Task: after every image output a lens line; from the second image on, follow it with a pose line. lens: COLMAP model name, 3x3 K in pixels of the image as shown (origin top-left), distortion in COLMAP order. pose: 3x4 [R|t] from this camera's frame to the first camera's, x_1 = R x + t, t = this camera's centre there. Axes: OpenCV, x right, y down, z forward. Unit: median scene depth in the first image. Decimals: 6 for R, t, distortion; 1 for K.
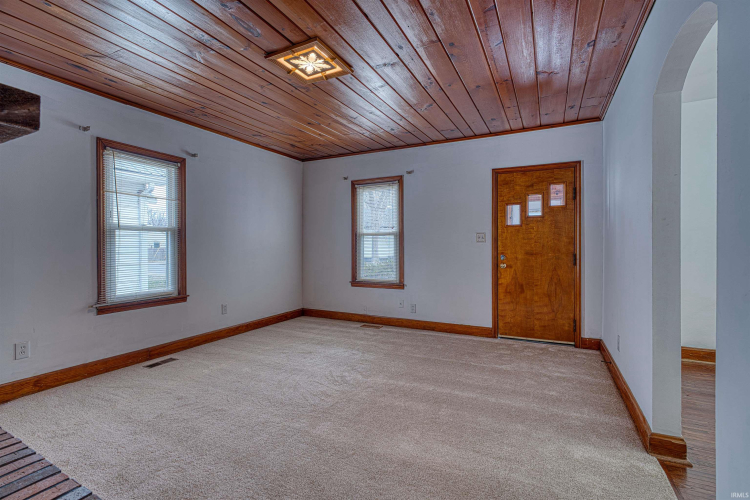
lens RADIAL K [[366.3, 0, 365.2], [0, 366.3, 248.3], [0, 0, 1]] dist [-0.002385, 0.000145]
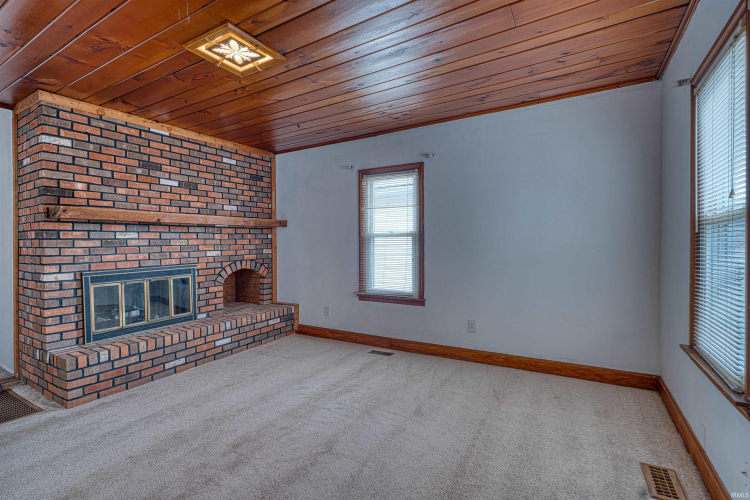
lens RADIAL K [[352.3, 0, 378.7], [0, 352.3, 248.5], [0, 0, 1]] dist [-0.002950, 0.000192]
pose [[-0.060903, 0.014636, -0.998036, 0.431839], [0.002178, 0.999892, 0.014530, -0.022824], [0.998141, -0.001288, -0.060928, 0.865135]]
